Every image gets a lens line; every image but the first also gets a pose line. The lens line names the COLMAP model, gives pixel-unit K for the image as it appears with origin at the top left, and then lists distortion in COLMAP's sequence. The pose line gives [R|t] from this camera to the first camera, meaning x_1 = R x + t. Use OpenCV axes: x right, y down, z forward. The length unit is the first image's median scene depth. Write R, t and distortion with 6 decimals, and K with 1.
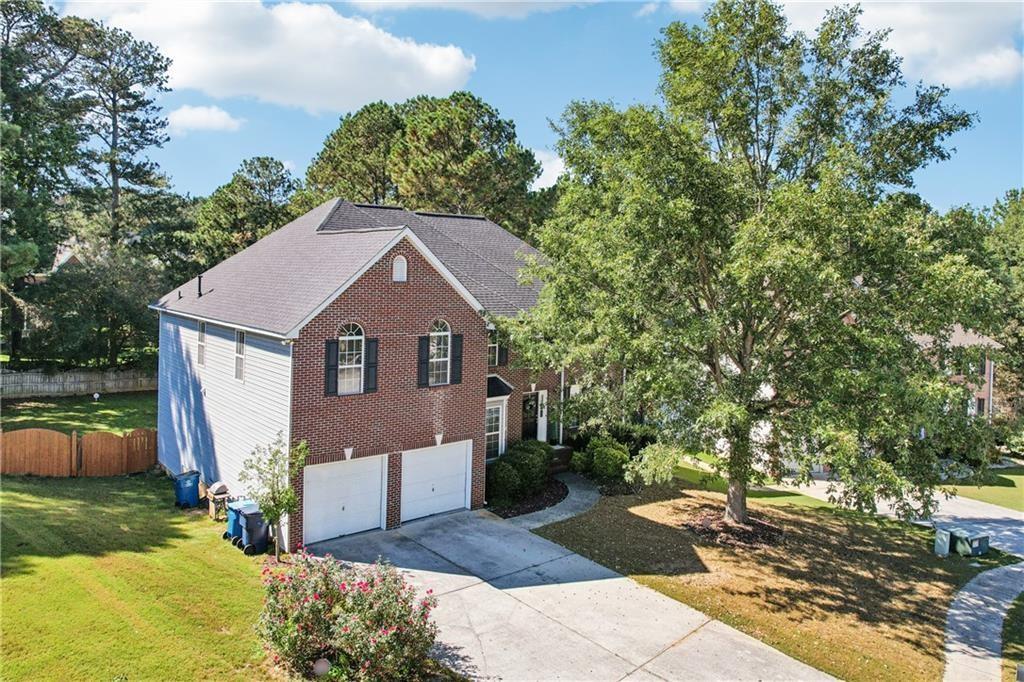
lens RADIAL K [[730.7, 0, 489.2], [0, 730.7, 262.7], [0, 0, 1]] dist [-0.024569, -0.019546]
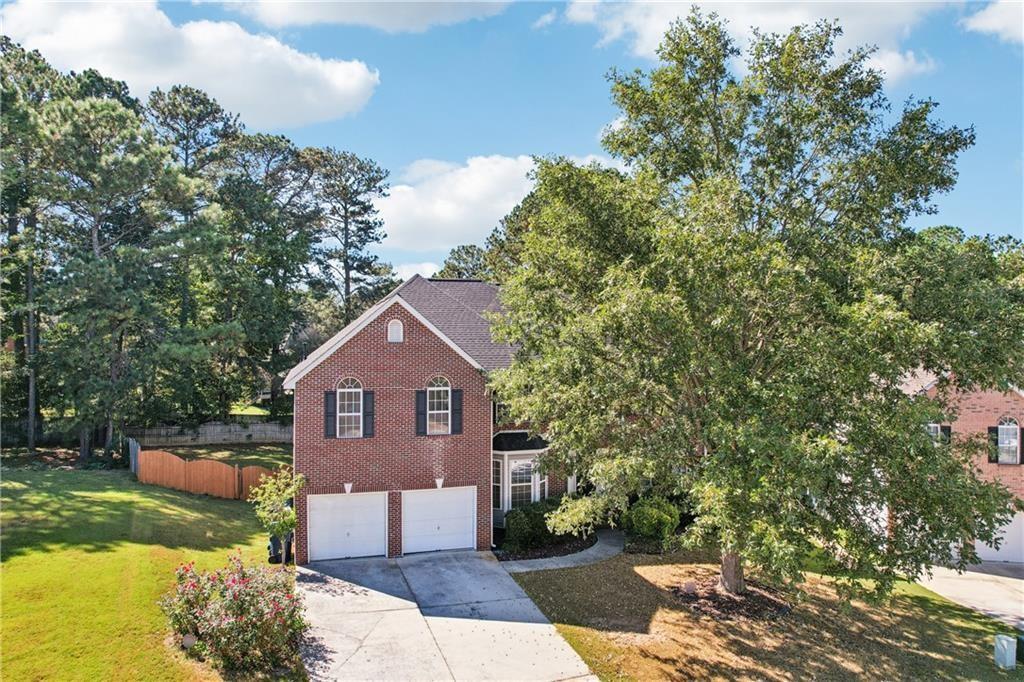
lens RADIAL K [[682.9, 0, 483.7], [0, 682.9, 314.0], [0, 0, 1]] dist [-0.065589, 0.044113]
pose [[0.913621, -0.038854, -0.404705, 0.442054], [0.025047, 0.998911, -0.039359, 0.026878], [0.405794, 0.025823, 0.913600, 0.069675]]
